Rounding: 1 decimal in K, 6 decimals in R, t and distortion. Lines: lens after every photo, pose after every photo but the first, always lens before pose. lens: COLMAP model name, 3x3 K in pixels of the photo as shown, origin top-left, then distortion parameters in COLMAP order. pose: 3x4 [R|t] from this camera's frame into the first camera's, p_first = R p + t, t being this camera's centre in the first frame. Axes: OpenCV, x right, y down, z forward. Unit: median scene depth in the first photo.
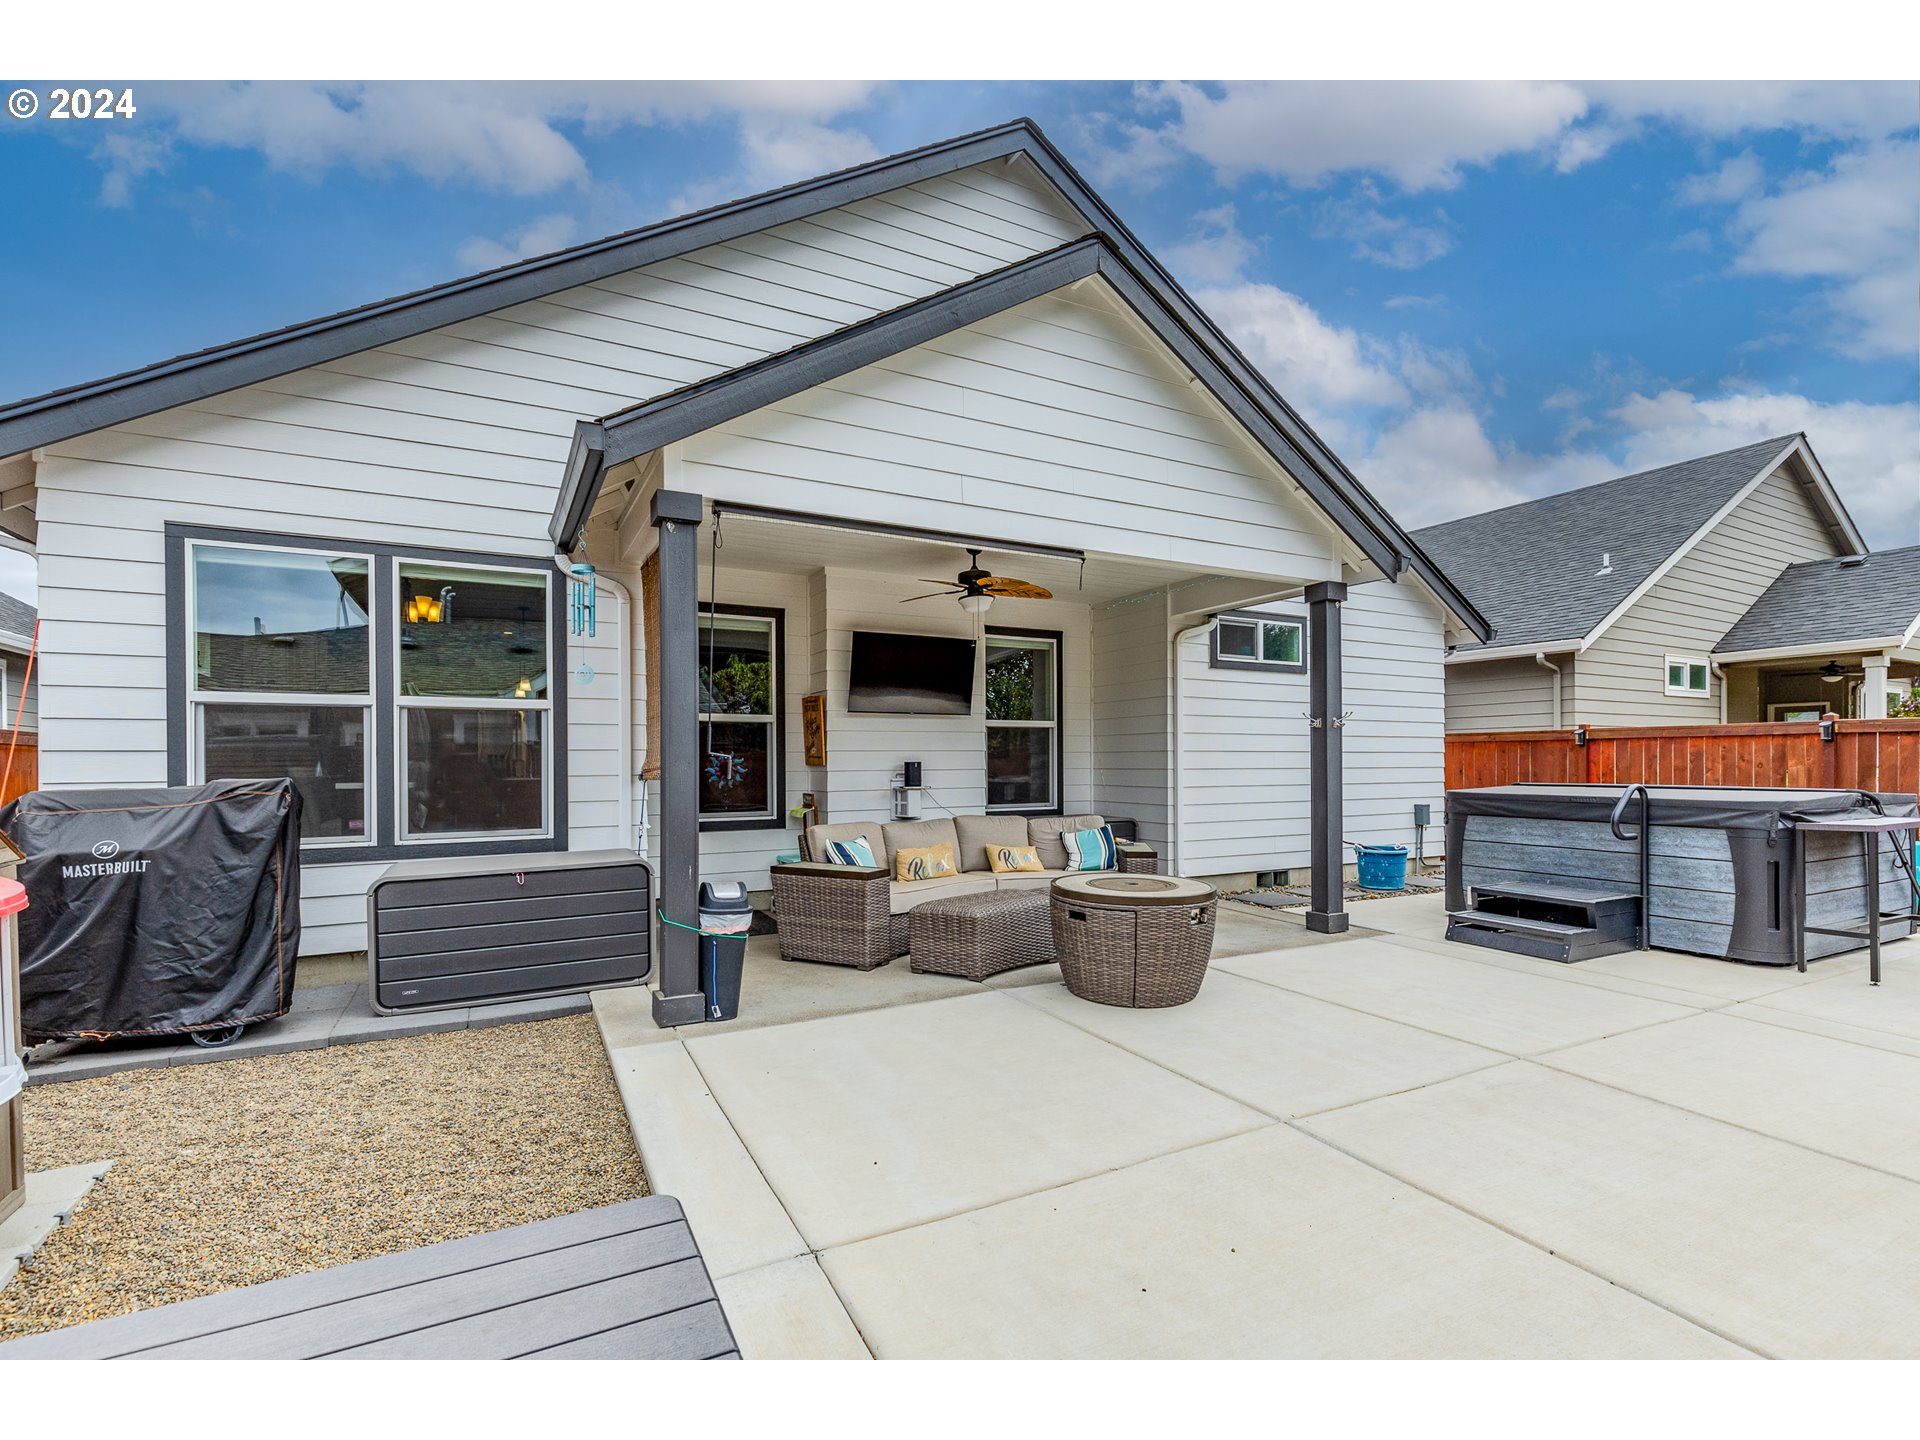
lens RADIAL K [[877.3, 0, 957.2], [0, 877.3, 770.5], [0, 0, 1]] dist [0.009793, -0.000517]
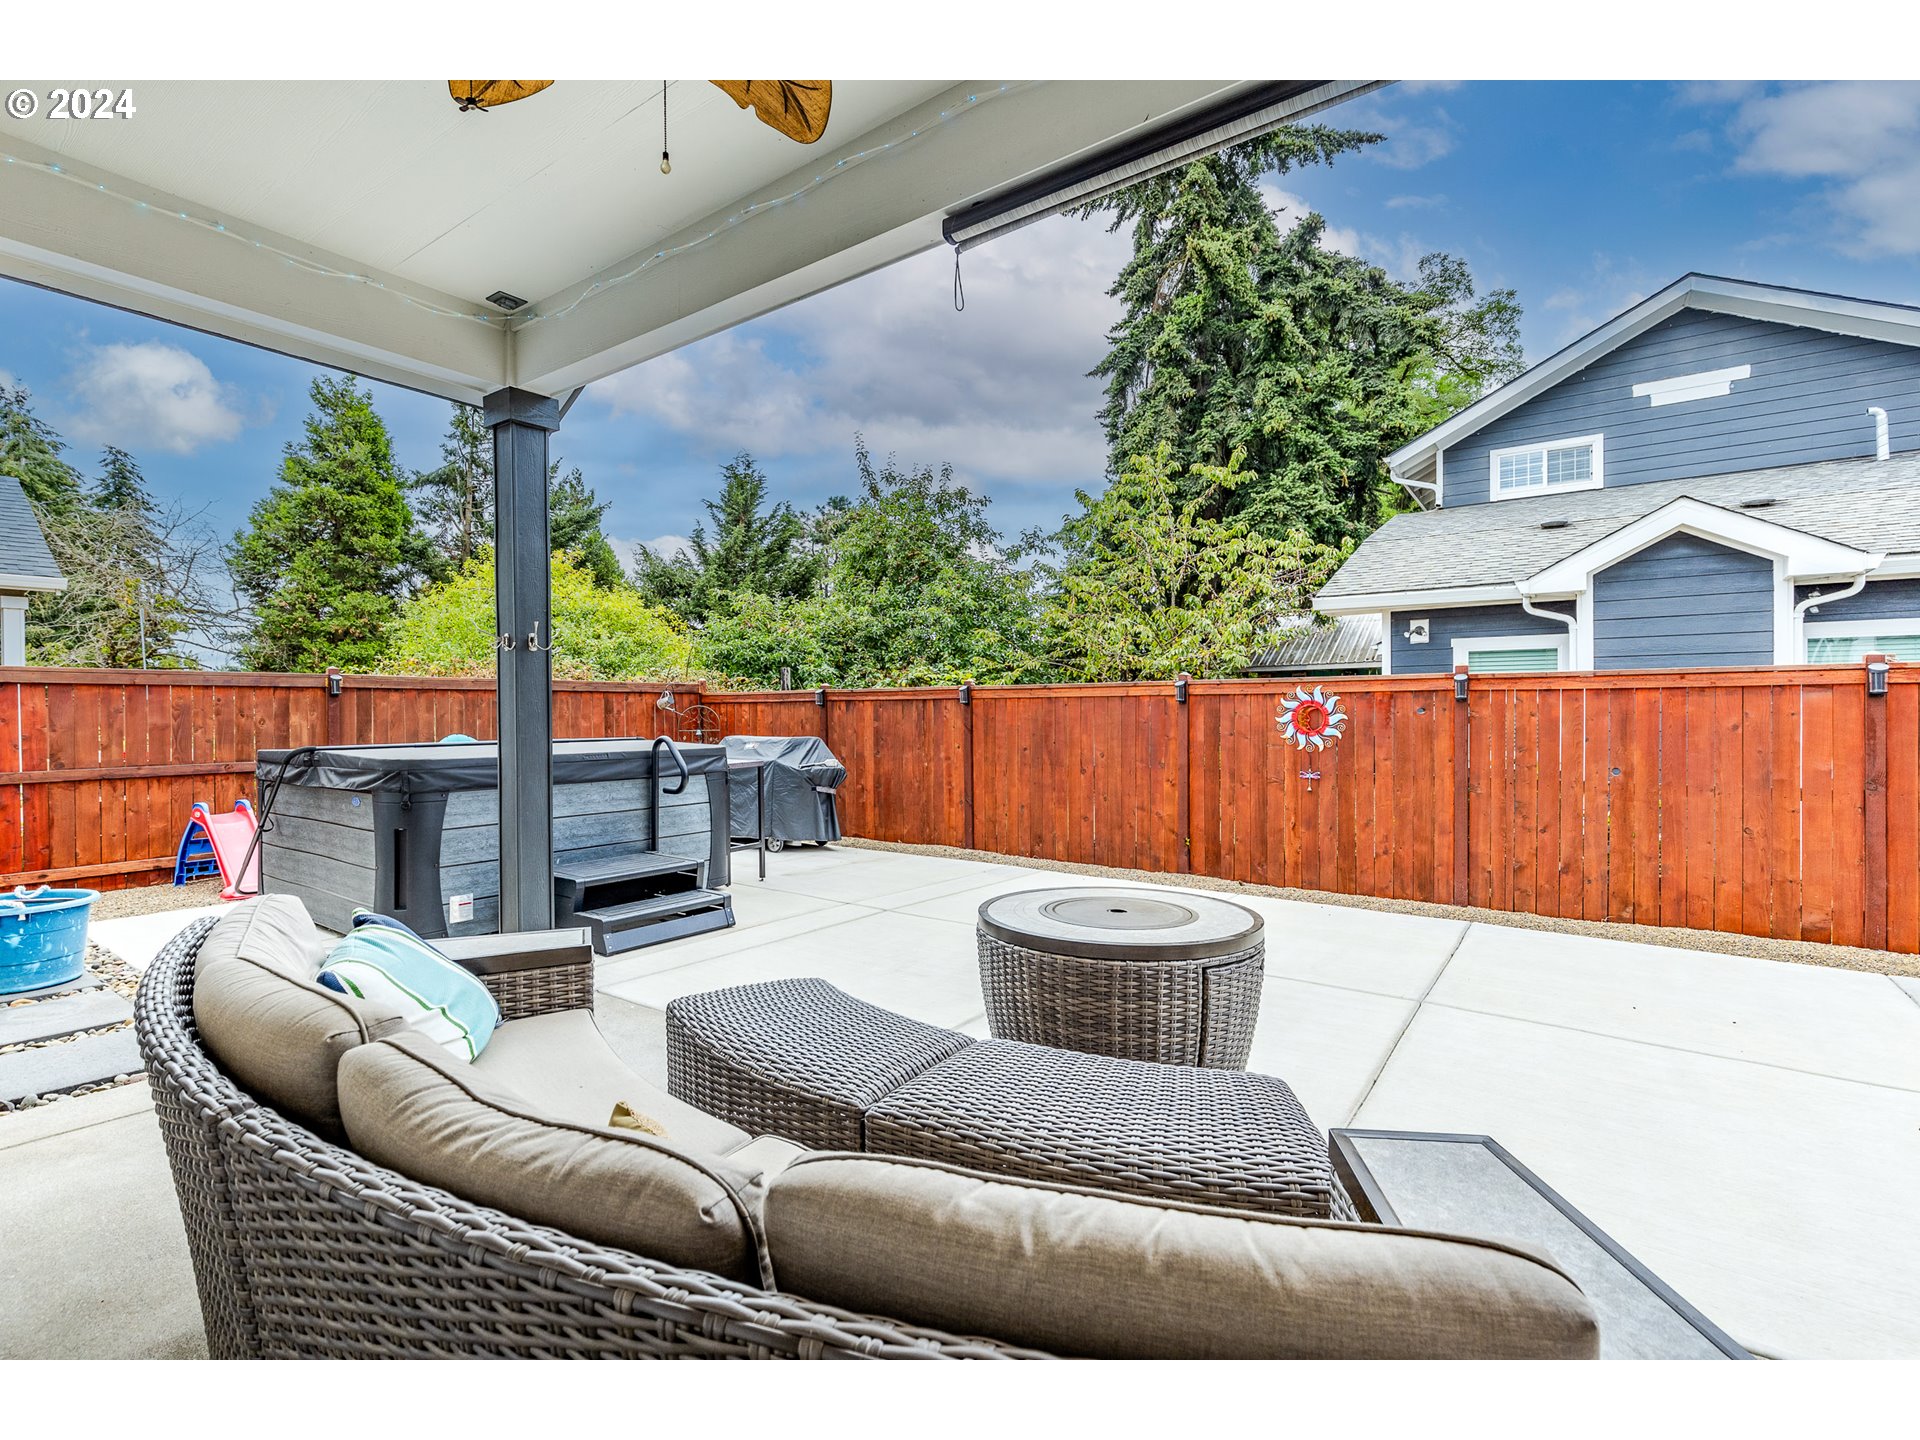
lens RADIAL K [[877.4, 0, 942.4], [0, 877.4, 718.3], [0, 0, 1]] dist [0.010204, -0.000906]
pose [[-0.424160, -0.000477, 0.905587, -0.205068], [0.017225, 0.999815, 0.008594, -0.006278], [-0.905424, 0.019244, -0.424073, 0.973566]]
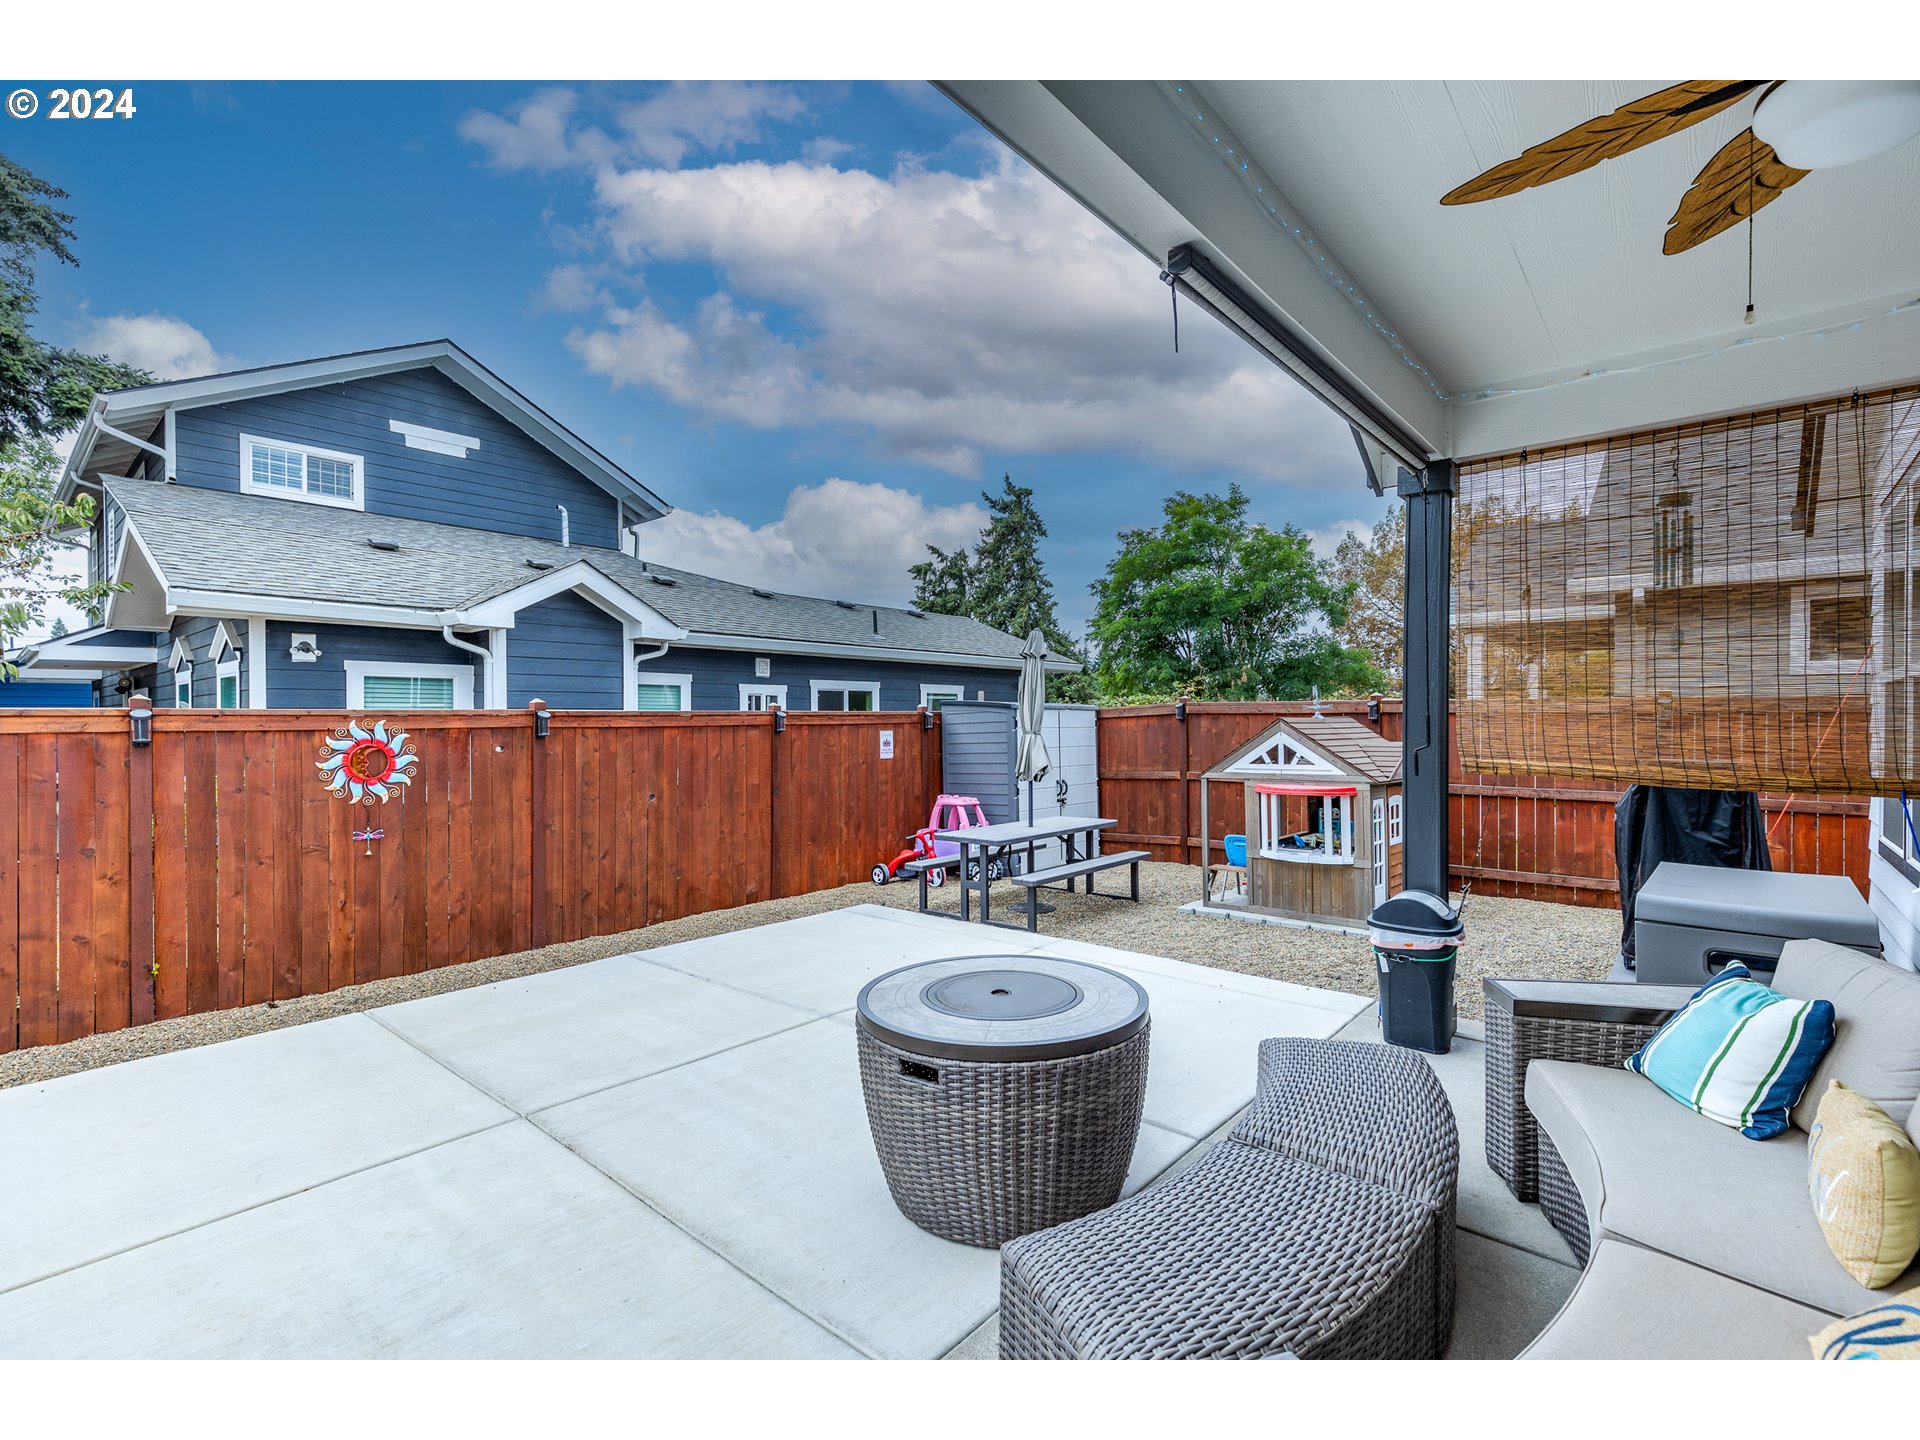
lens RADIAL K [[881.9, 0, 969.9], [0, 881.9, 721.4], [0, 0, 1]] dist [0.012150, -0.000224]
pose [[-0.939222, 0.008672, -0.343201, 0.296354], [0.002528, 0.999829, 0.018345, -0.039833], [0.343302, 0.016362, -0.939083, 1.093001]]
